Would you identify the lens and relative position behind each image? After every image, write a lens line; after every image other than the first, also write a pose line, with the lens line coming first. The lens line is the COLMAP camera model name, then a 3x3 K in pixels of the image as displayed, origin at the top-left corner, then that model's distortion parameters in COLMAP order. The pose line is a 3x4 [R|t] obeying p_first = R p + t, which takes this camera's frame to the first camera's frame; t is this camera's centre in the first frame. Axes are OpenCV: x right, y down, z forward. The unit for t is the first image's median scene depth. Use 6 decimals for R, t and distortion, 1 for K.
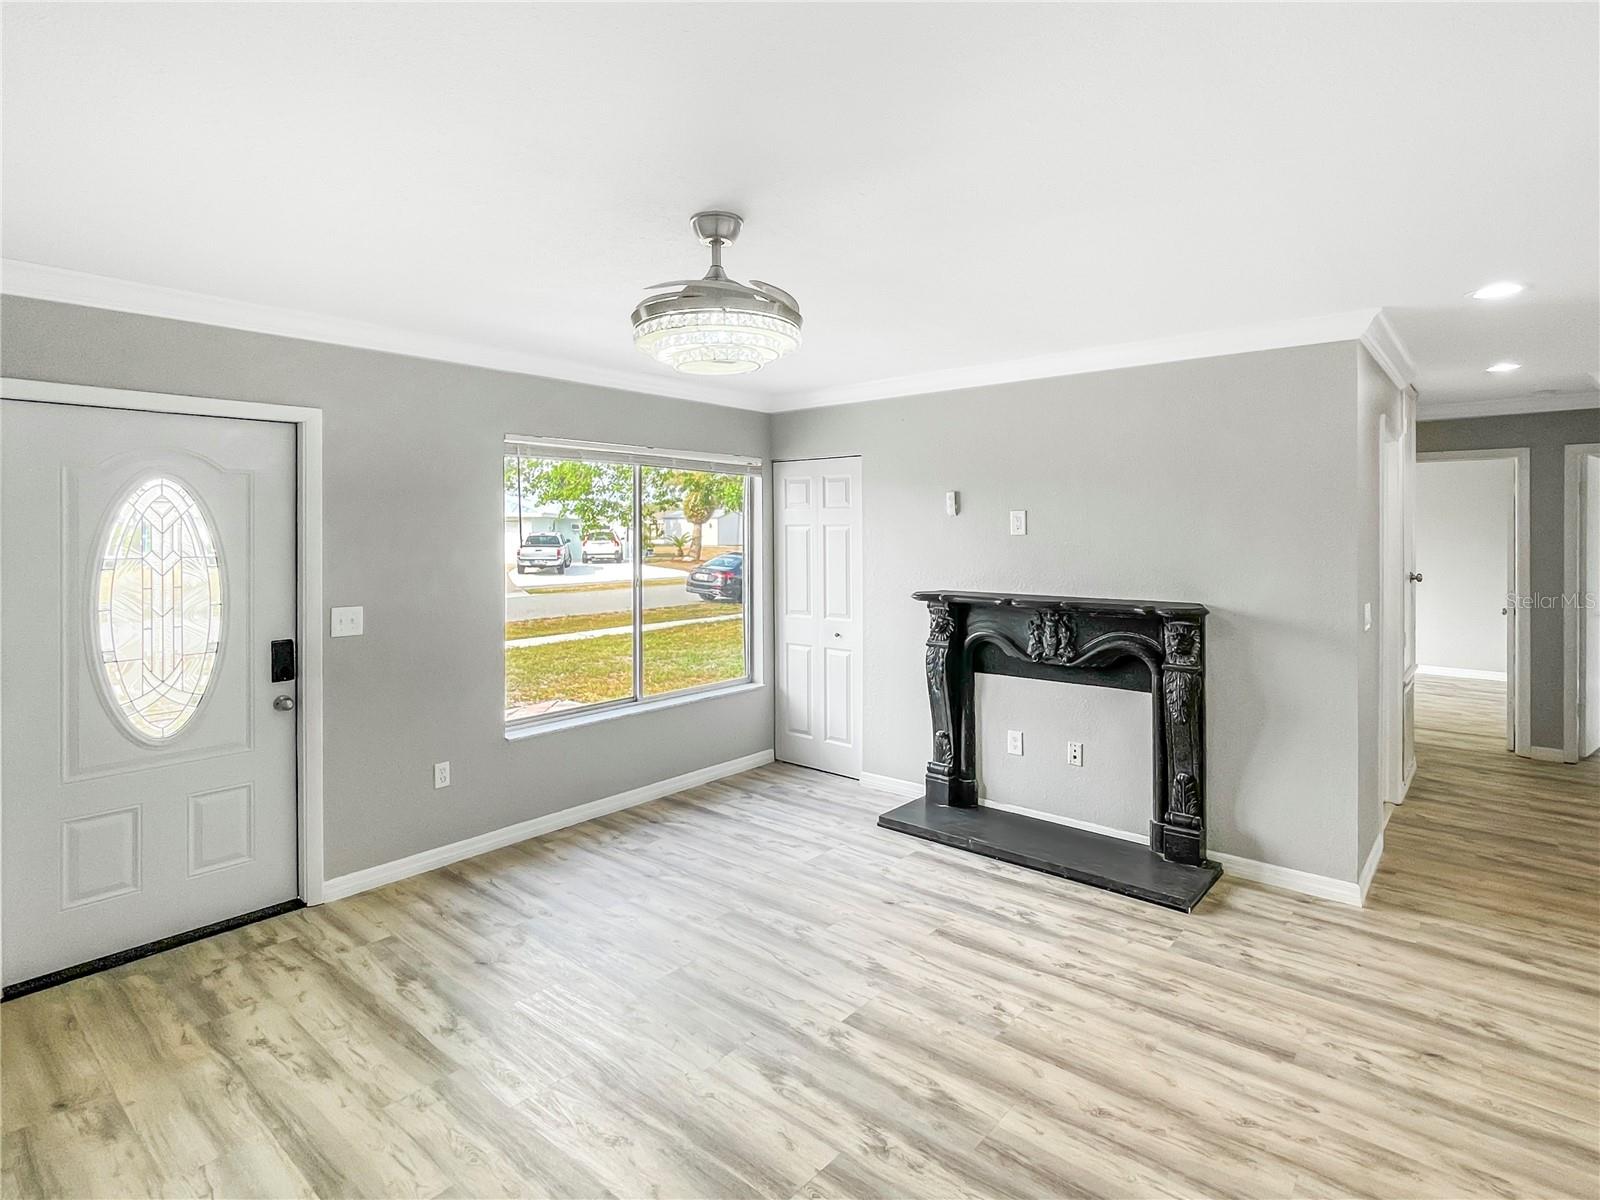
lens RADIAL K [[833.7, 0, 799.1], [0, 833.7, 529.1], [0, 0, 1]] dist [0.005327, 0.000612]
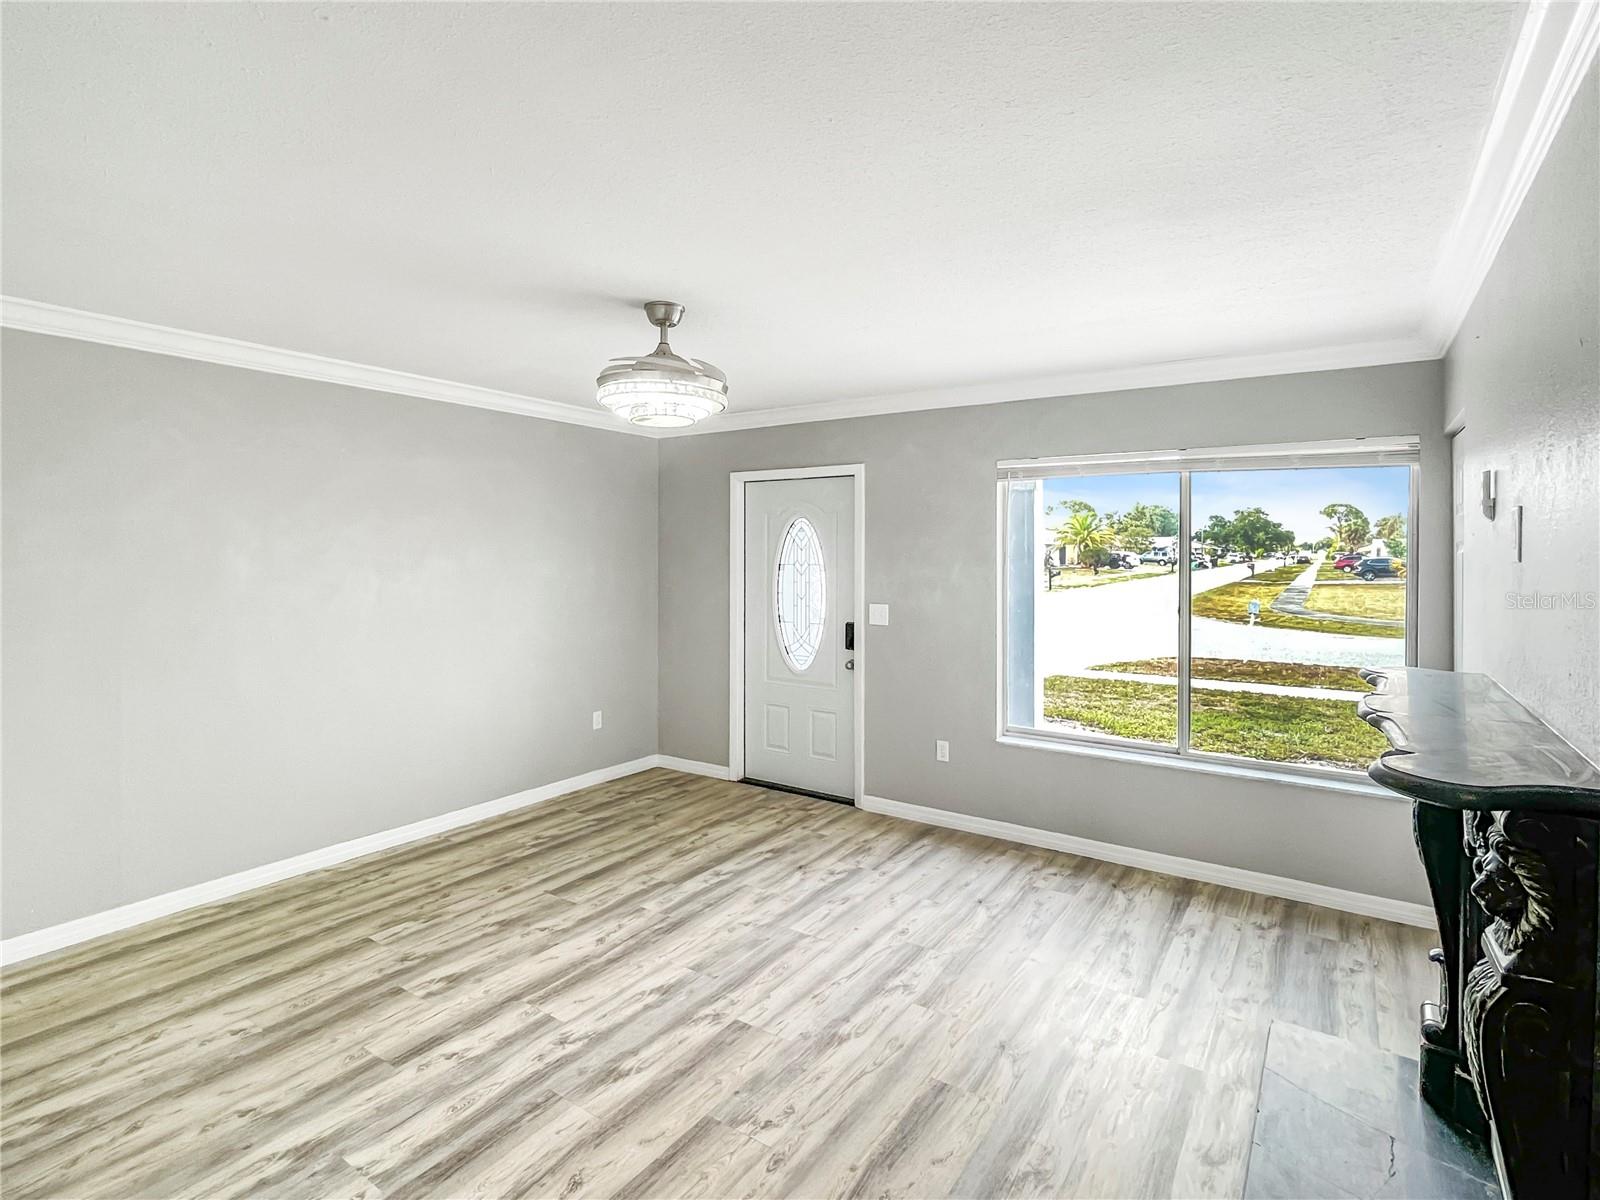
lens RADIAL K [[824.4, 0, 784.8], [0, 824.4, 550.4], [0, 0, 1]] dist [0.004670, 0.000028]
pose [[0.100197, 0.002625, -0.994964, 0.881206], [-0.002797, 0.999993, 0.002357, 0.001898], [0.994964, 0.002547, 0.100204, 0.779828]]
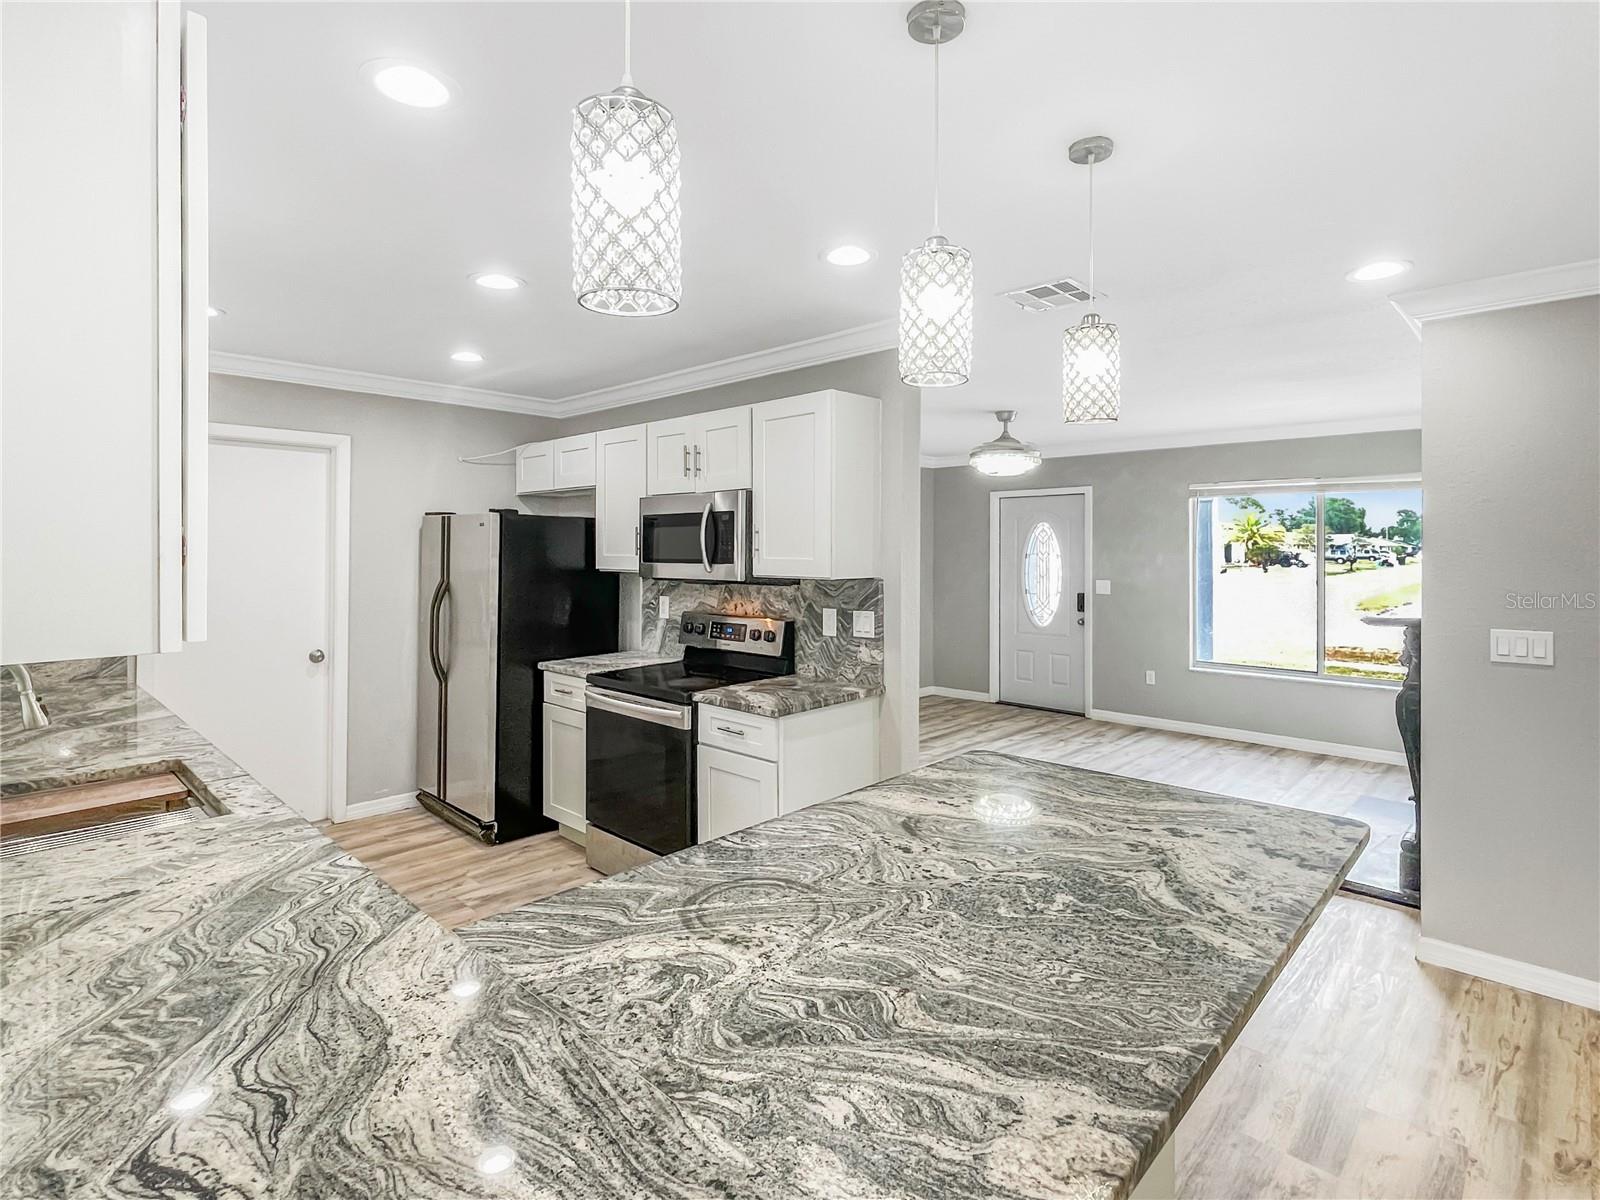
lens RADIAL K [[807.9, 0, 795.0], [0, 807.9, 548.3], [0, 0, 1]] dist [-0.003474, -0.000166]
pose [[-0.066911, 0.001545, -0.997758, 1.647602], [-0.000586, 0.999999, 0.001587, 0.012883], [0.997759, 0.000691, -0.066910, 0.413179]]
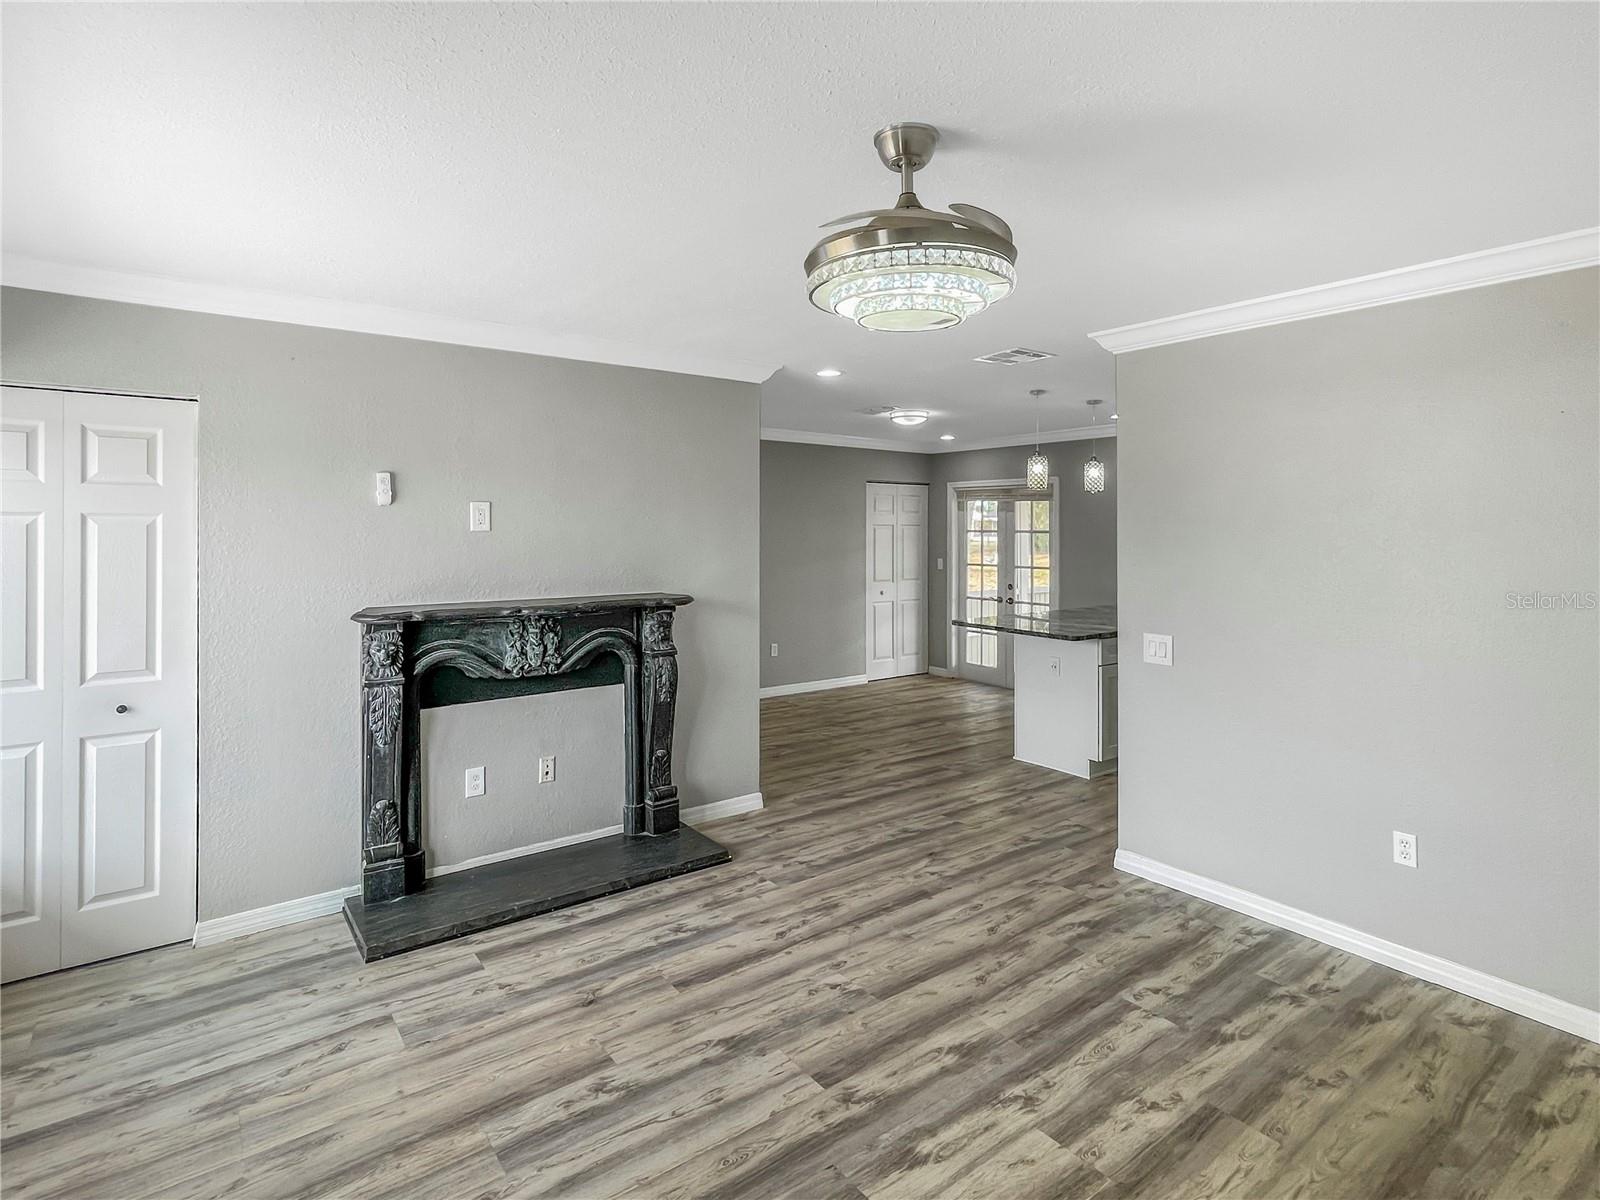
lens RADIAL K [[851.6, 0, 797.0], [0, 851.6, 526.8], [0, 0, 1]] dist [0.002659, 0.000544]
pose [[0.212438, 0.000308, 0.977175, -0.674281], [-0.004997, 0.999987, 0.000771, 0.001172], [-0.977162, -0.005047, 0.212436, 0.687774]]
